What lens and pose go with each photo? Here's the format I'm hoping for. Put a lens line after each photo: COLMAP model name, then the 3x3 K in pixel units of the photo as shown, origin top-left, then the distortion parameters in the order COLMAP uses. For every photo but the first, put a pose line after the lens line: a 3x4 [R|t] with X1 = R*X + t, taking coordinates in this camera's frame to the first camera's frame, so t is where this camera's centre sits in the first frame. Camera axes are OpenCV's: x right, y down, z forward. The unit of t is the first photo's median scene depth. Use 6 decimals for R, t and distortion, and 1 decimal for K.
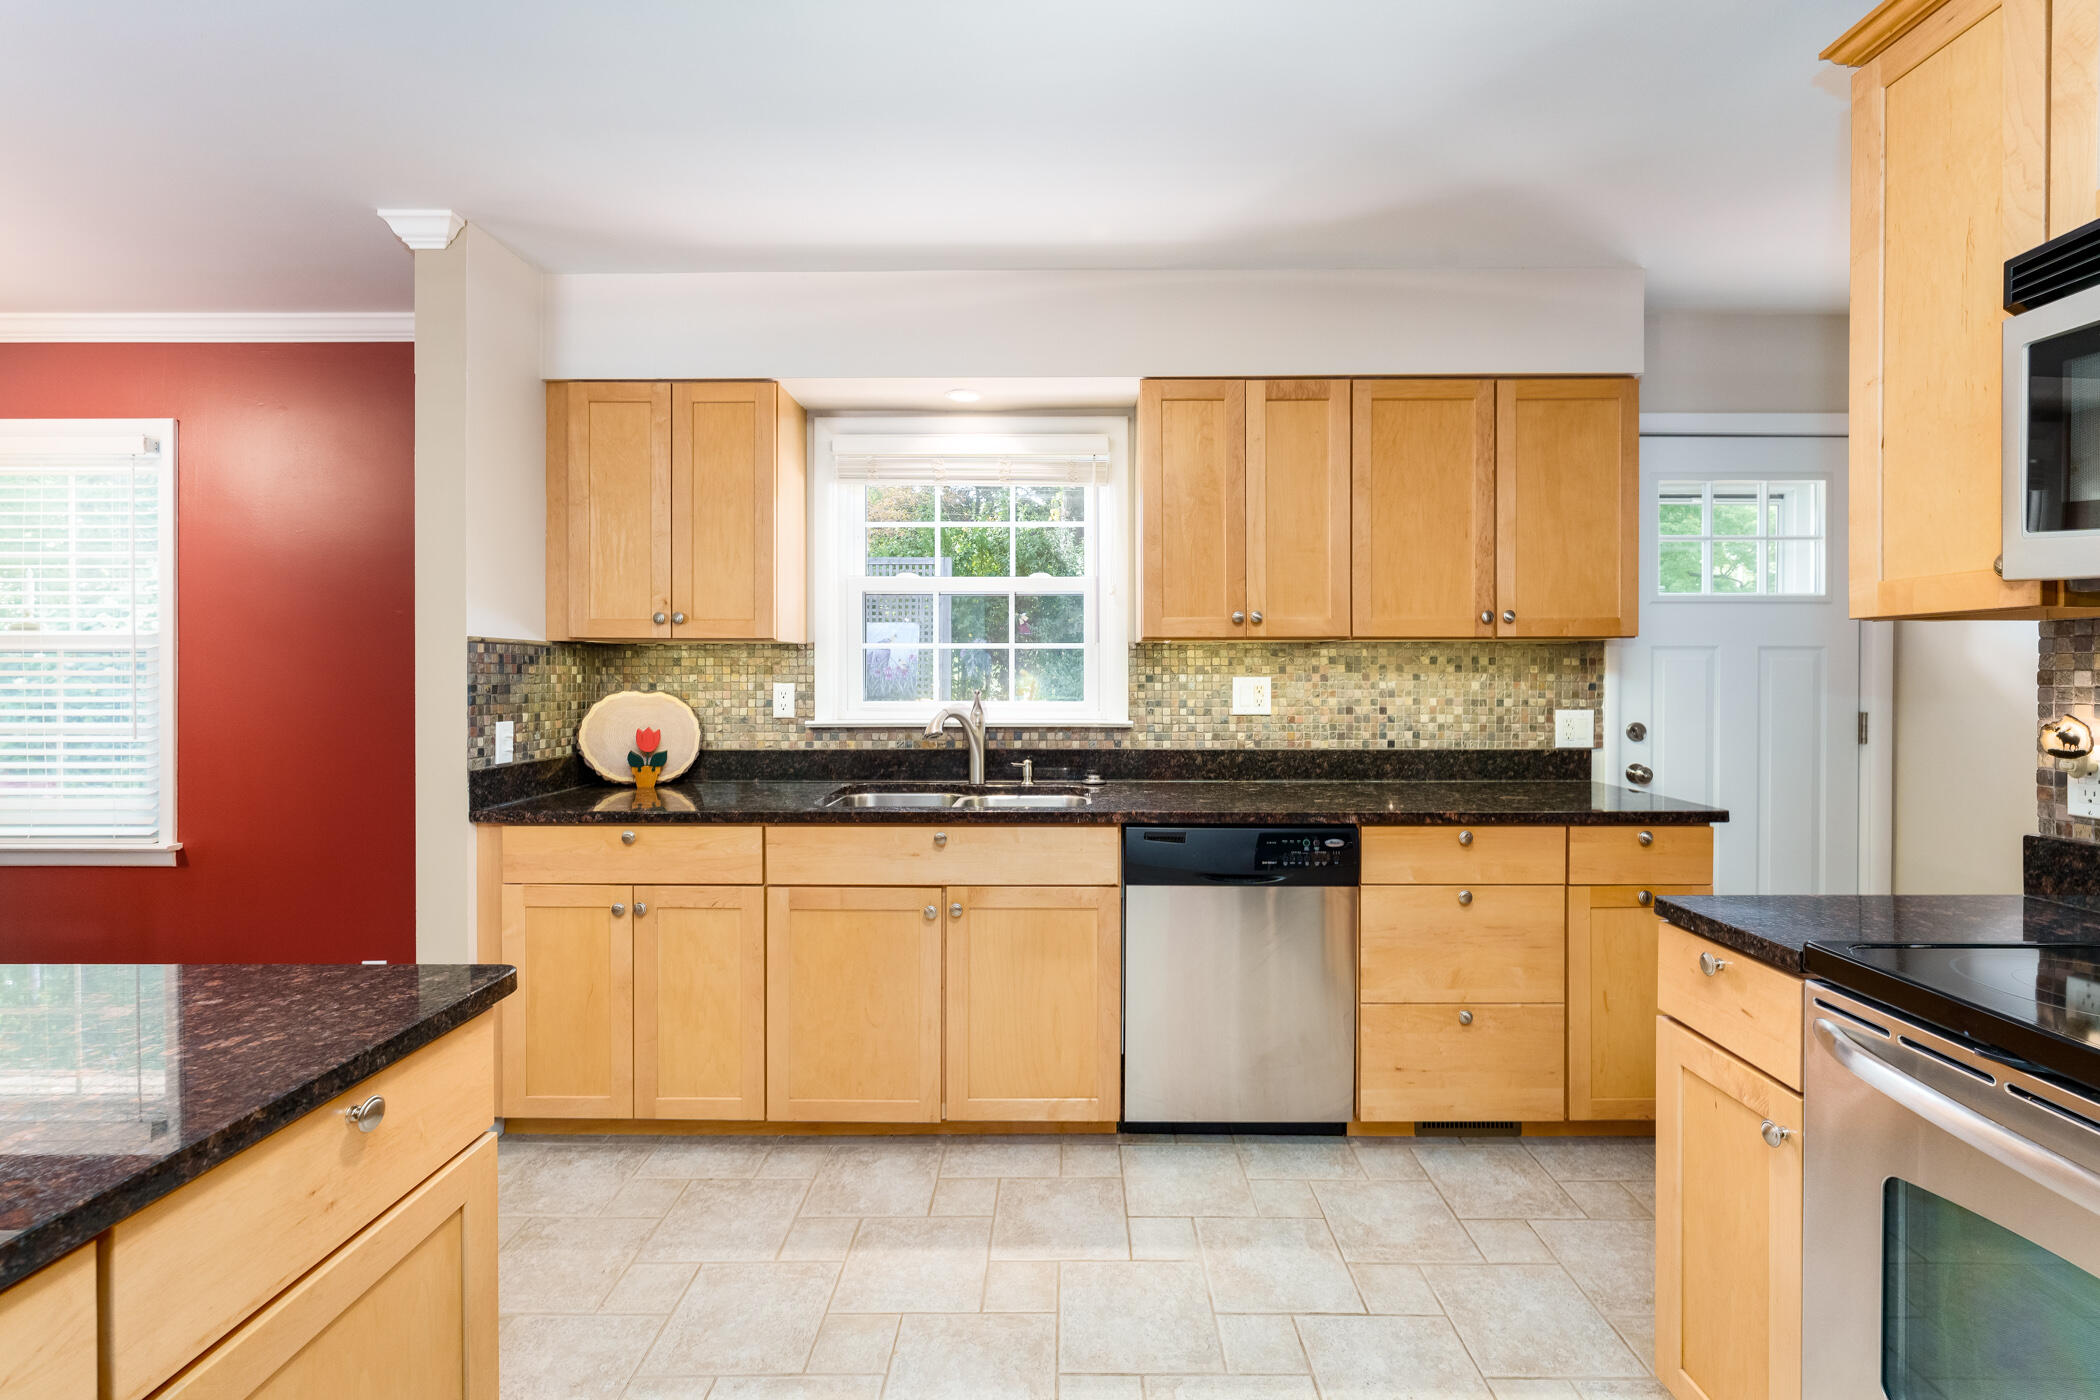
lens RADIAL K [[895.1, 0, 1062.8], [0, 895.1, 678.2], [0, 0, 1]] dist [0.002195, 0.000004]
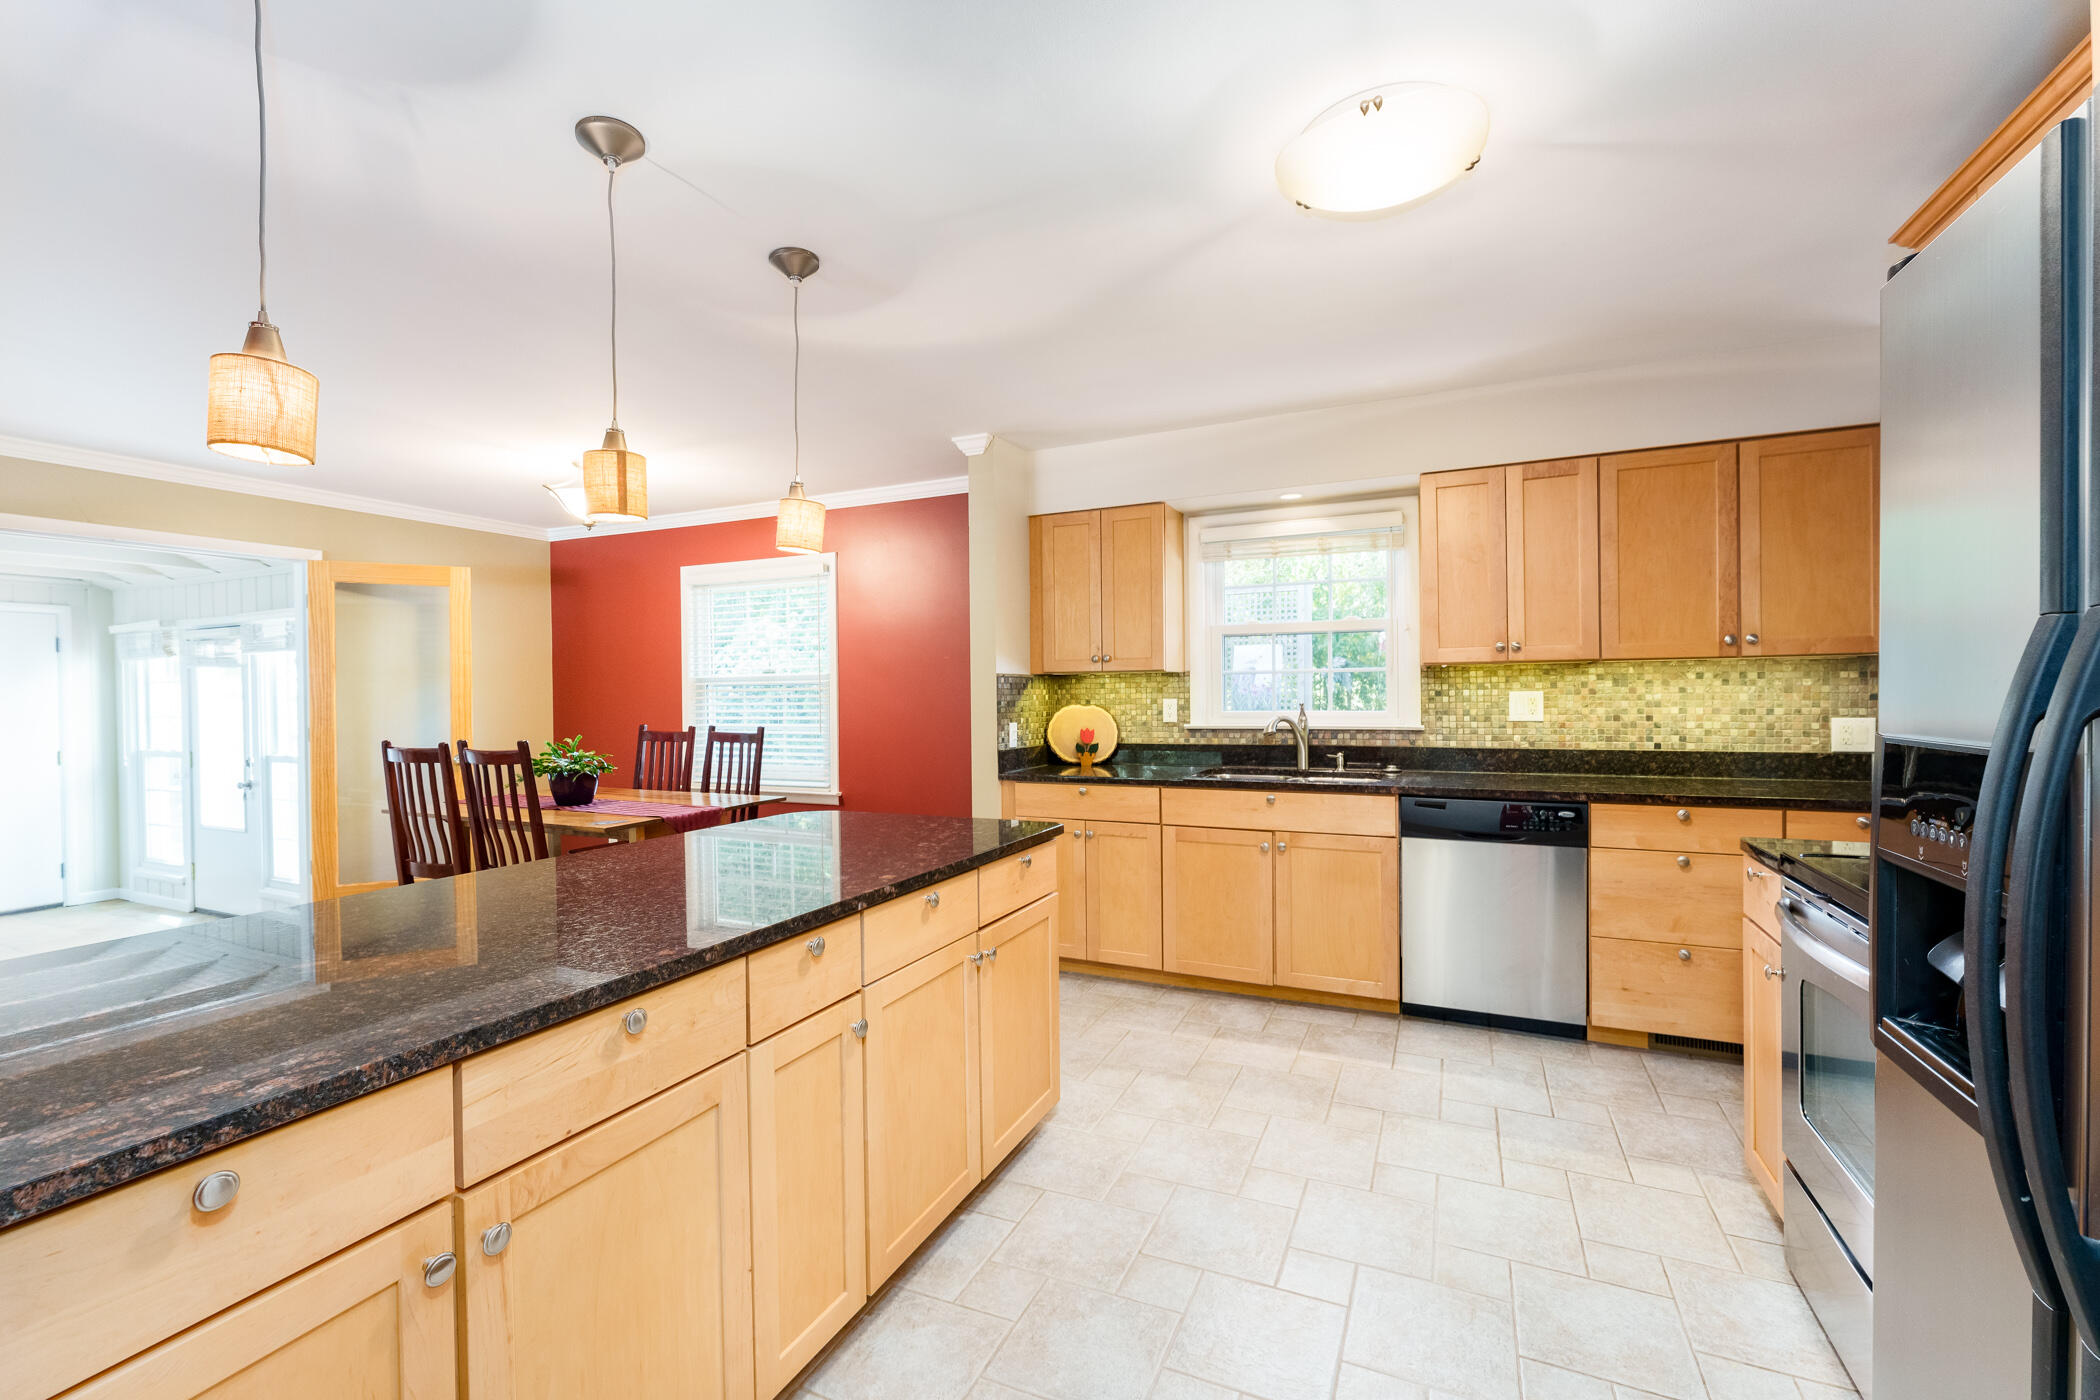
lens RADIAL K [[888.5, 0, 1050.0], [0, 888.5, 700.0], [0, 0, 1]] dist [-0.021739, -0.000042]
pose [[0.910240, -0.006859, -0.414025, 0.120151], [0.009803, 0.999940, 0.004986, -0.002019], [0.413966, -0.008597, 0.910252, -0.433321]]
